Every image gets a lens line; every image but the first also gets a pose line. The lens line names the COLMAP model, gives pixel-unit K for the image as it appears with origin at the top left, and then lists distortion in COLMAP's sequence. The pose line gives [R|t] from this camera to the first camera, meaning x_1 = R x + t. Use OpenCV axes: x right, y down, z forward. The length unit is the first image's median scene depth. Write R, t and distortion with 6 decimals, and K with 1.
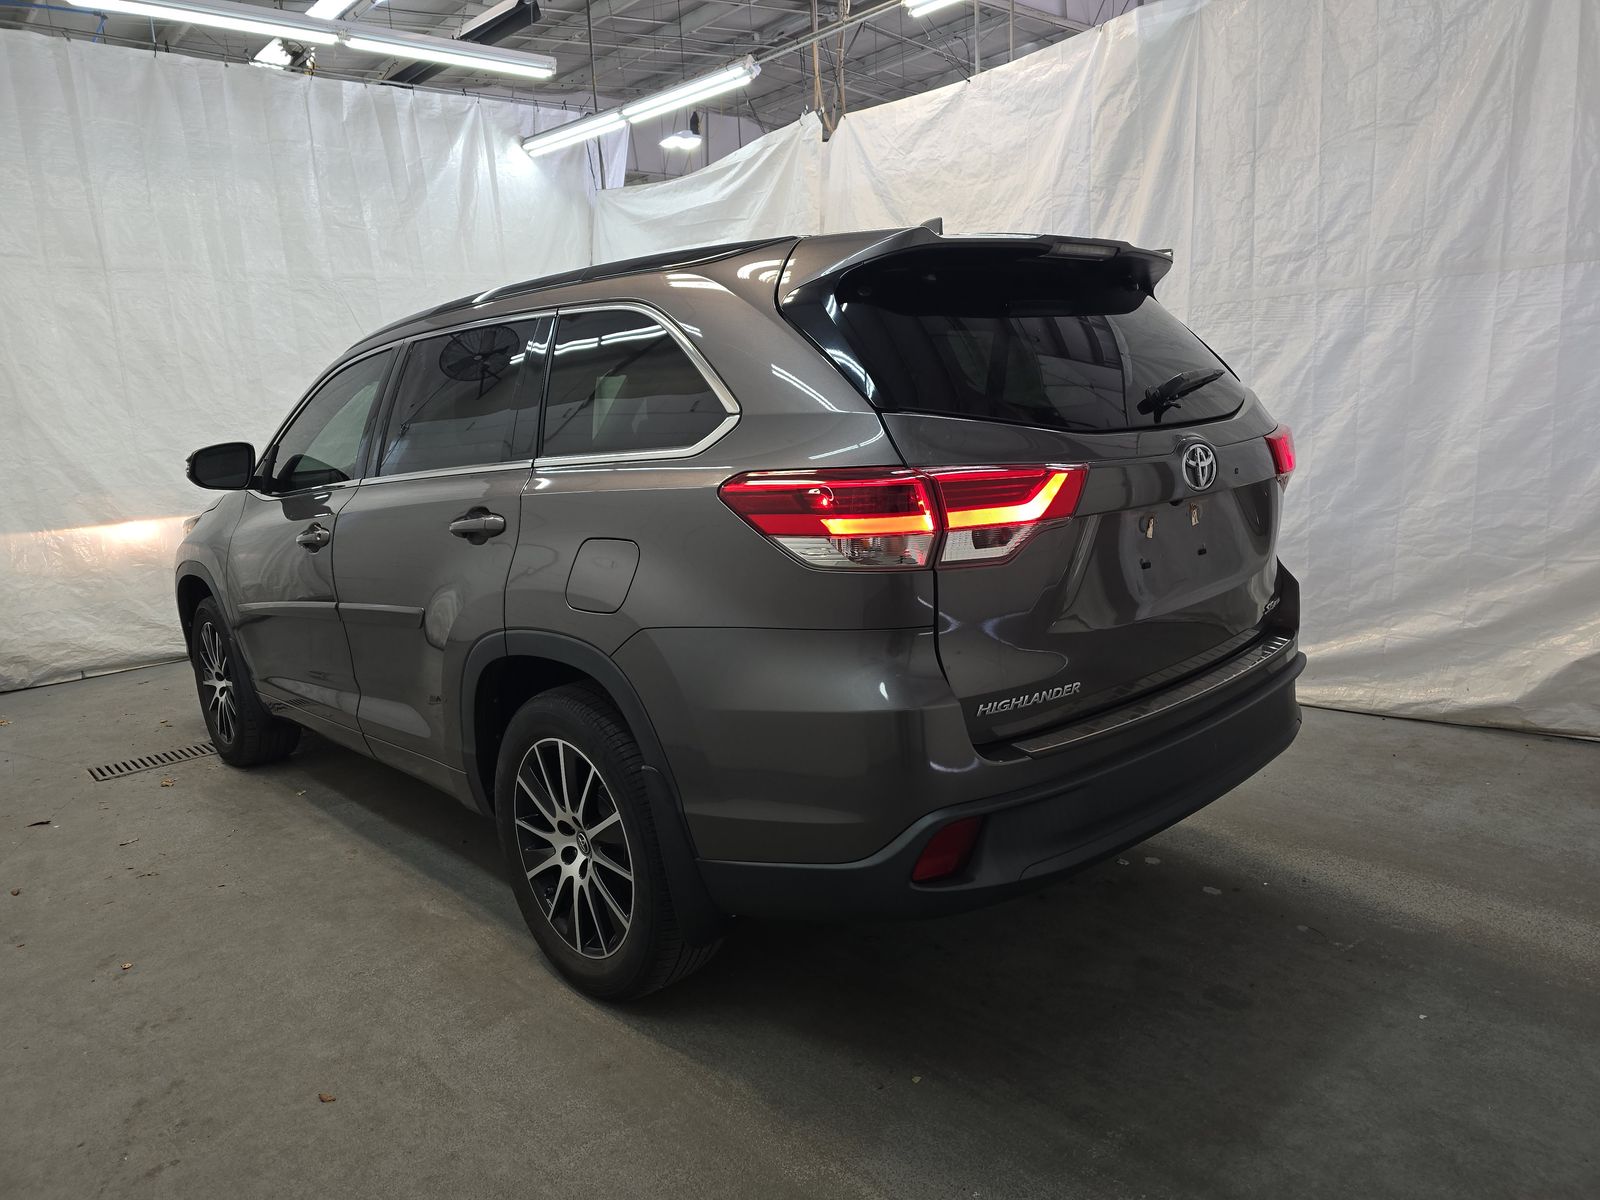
lens RADIAL K [[1067.5, 0, 800.0], [0, 1067.5, 598.4], [0, 0, 1]] dist [0.045698, -0.038870]
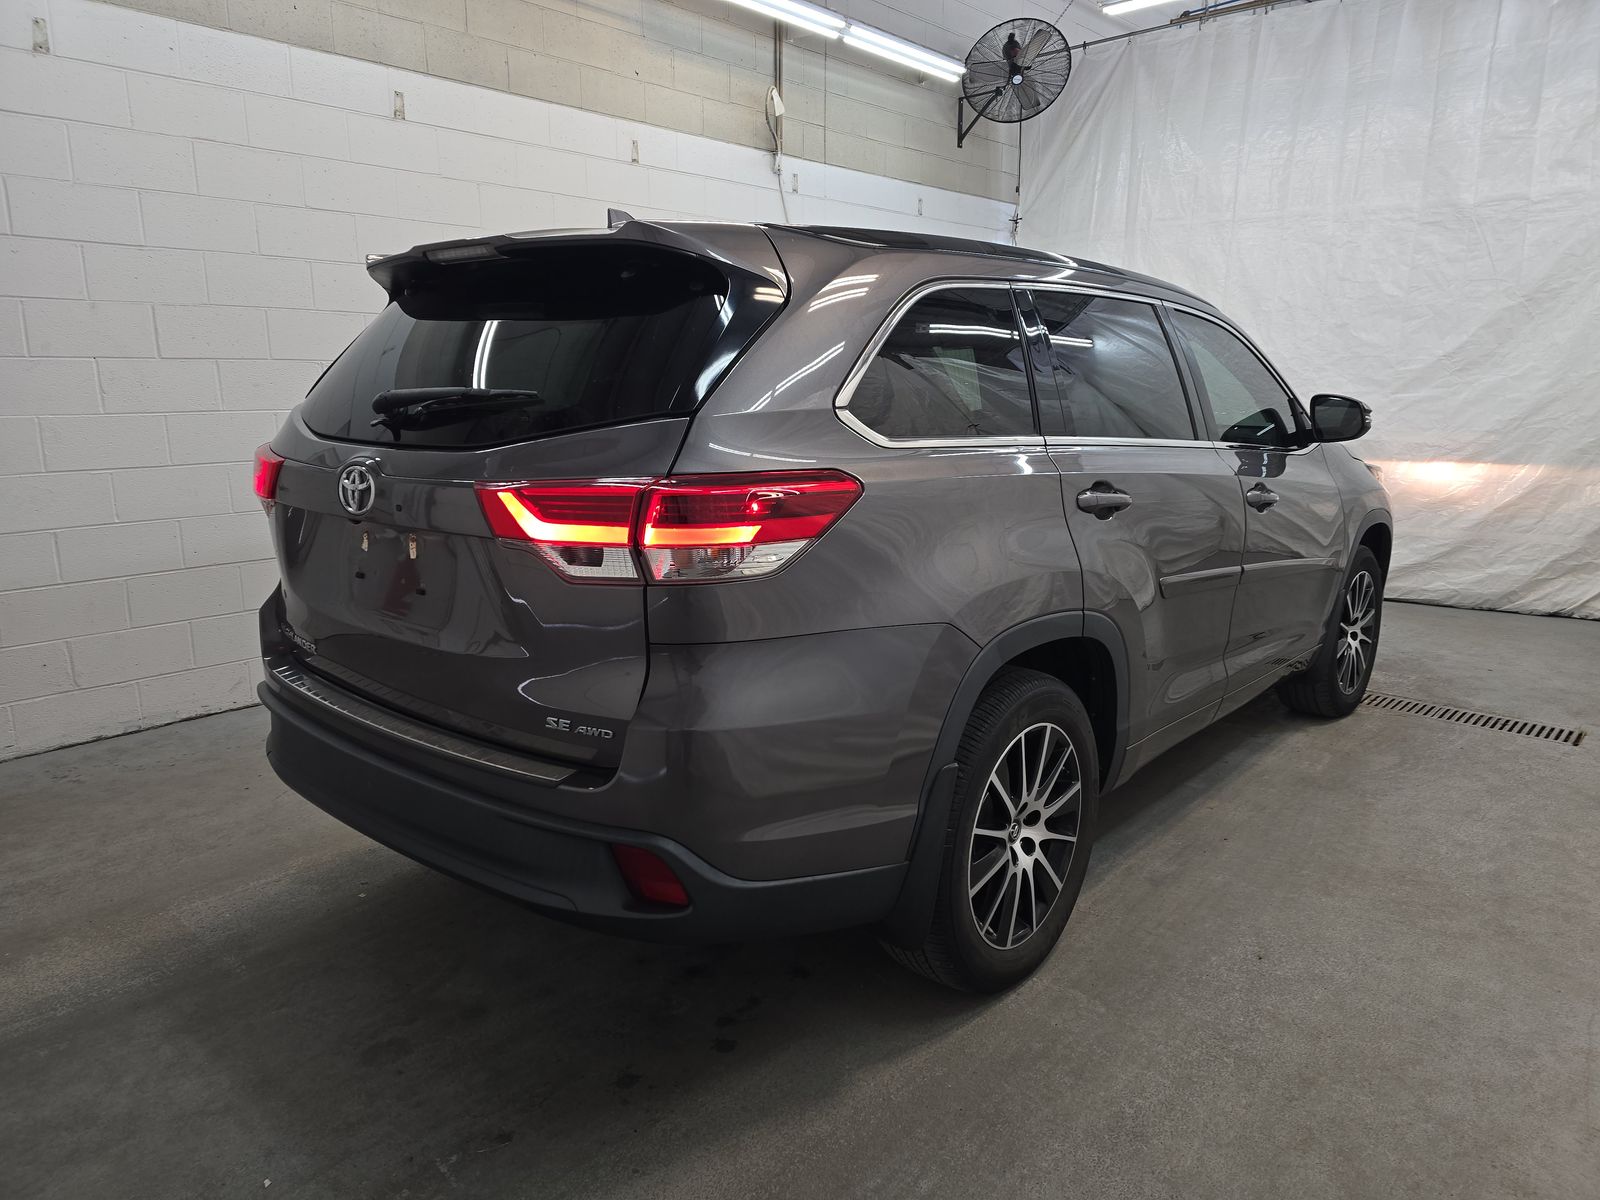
lens RADIAL K [[1067.5, 0, 798.0], [0, 1067.5, 599.5], [0, 0, 1]] dist [0.045698, -0.038870]
pose [[0.111384, 0.261271, -0.958818, 0.481828], [-0.184979, 0.953411, 0.238309, -0.117055], [0.976410, 0.150817, 0.154524, 0.444972]]
